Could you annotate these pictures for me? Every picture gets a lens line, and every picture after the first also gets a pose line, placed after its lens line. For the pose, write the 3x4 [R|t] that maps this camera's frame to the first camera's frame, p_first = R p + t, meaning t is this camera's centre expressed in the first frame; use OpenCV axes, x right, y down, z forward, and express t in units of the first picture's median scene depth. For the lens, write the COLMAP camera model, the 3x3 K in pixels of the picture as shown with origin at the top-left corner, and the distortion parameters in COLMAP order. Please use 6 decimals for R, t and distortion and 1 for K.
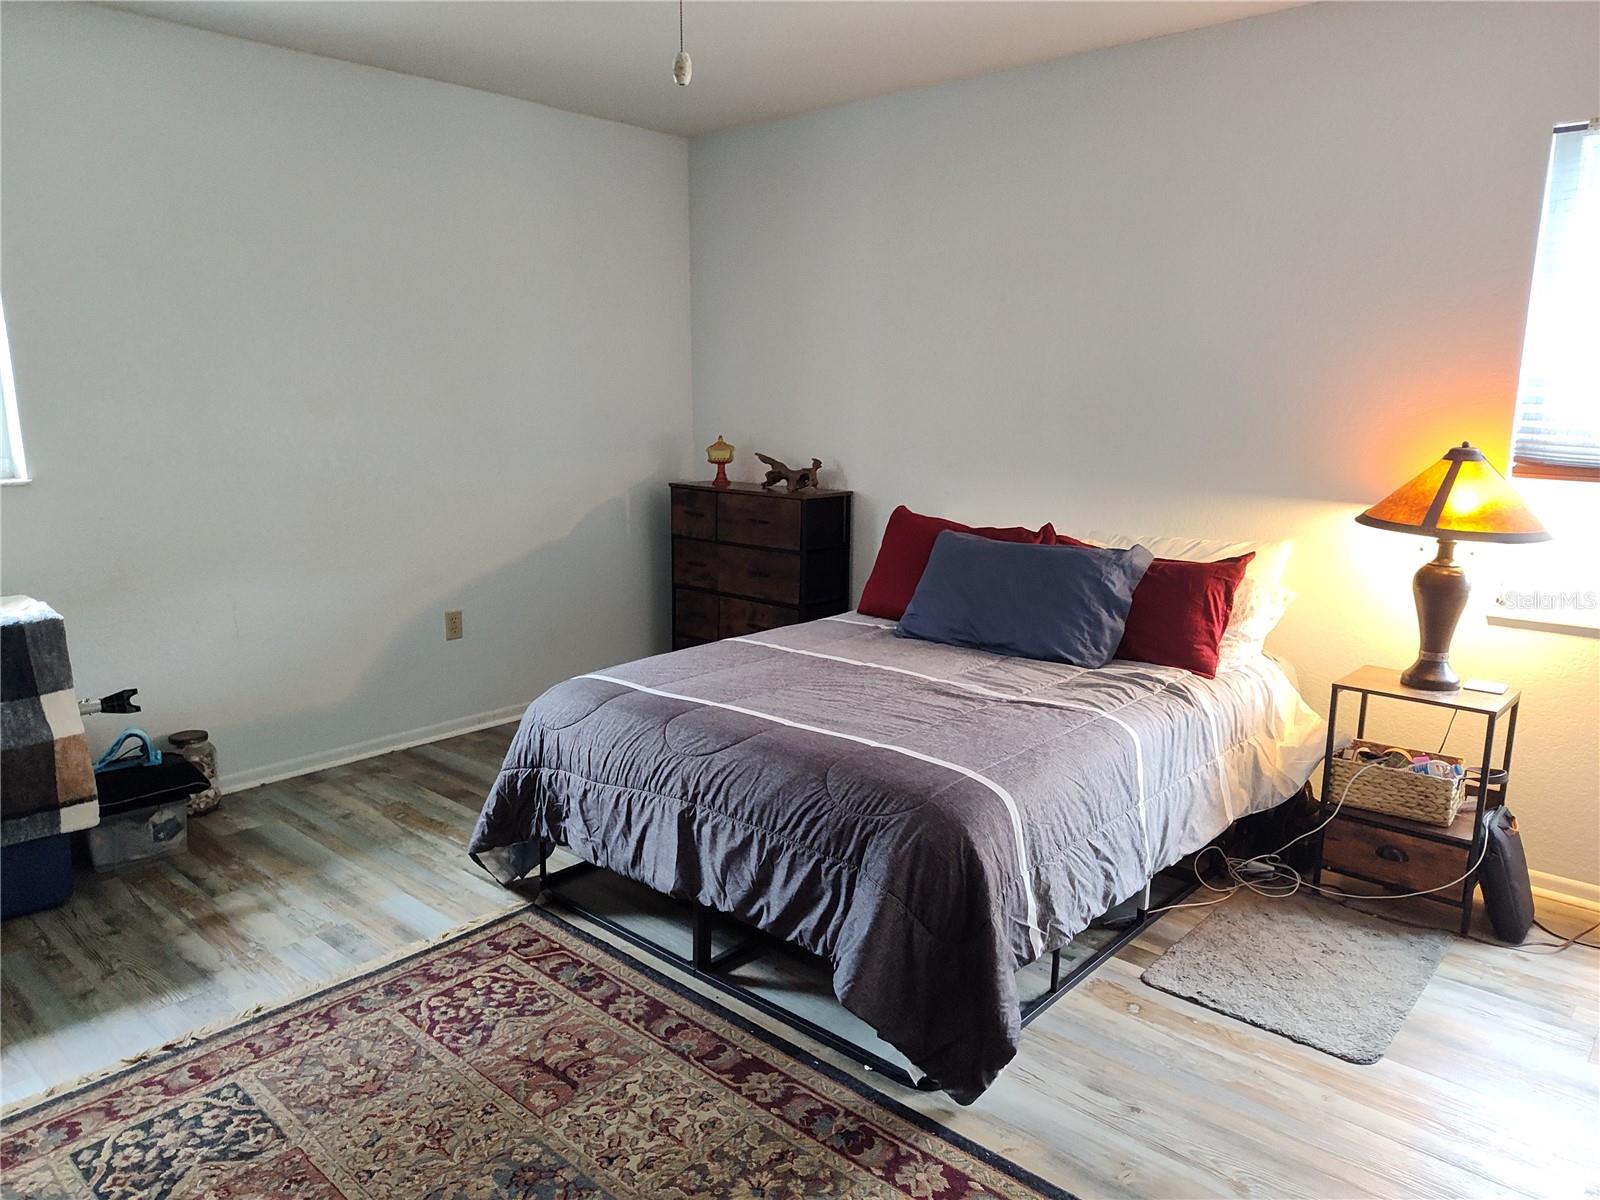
lens RADIAL K [[1105.7, 0, 810.2], [0, 1105.7, 593.4], [0, 0, 1]] dist [0.028656, -0.029890]
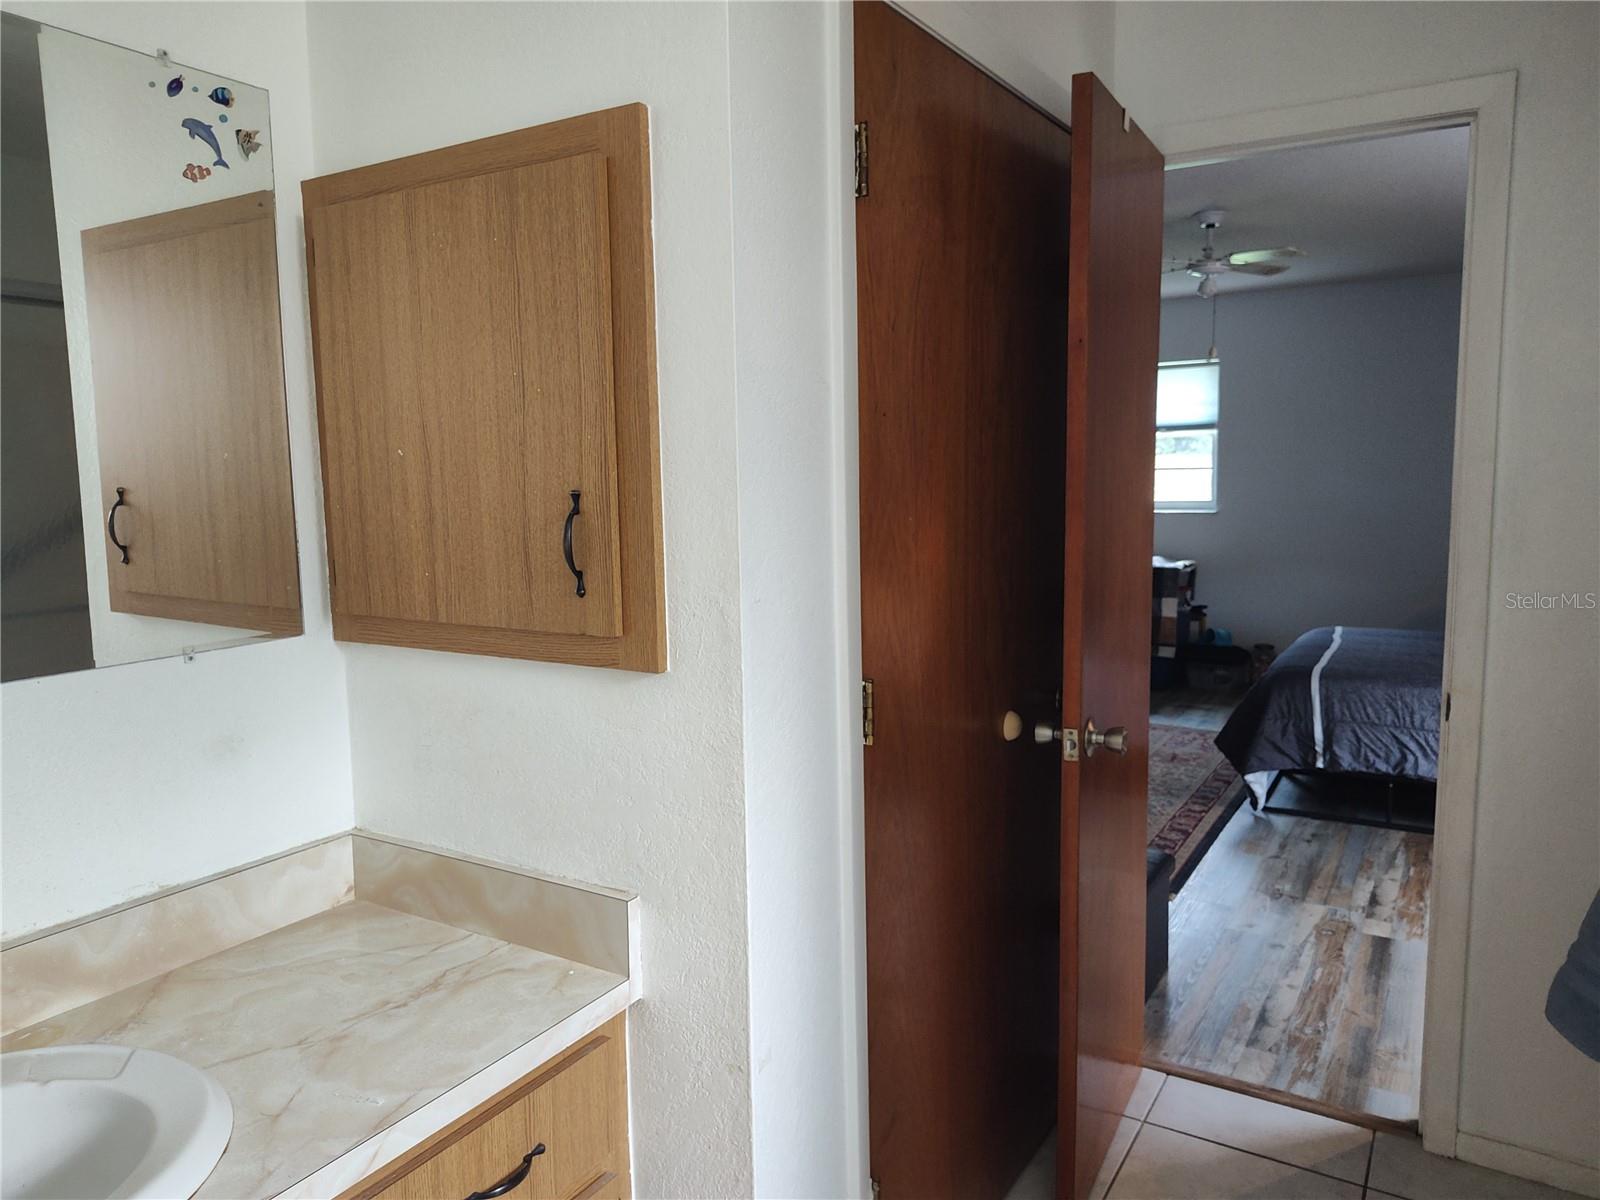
lens RADIAL K [[1105.7, 0, 804.1], [0, 1105.7, 597.9], [0, 0, 1]] dist [0.028656, -0.029890]
pose [[0.183147, 0.108220, -0.977111, 1.567955], [-0.166664, 0.982953, 0.077628, 0.037344], [0.968855, 0.148632, 0.198061, -0.230933]]
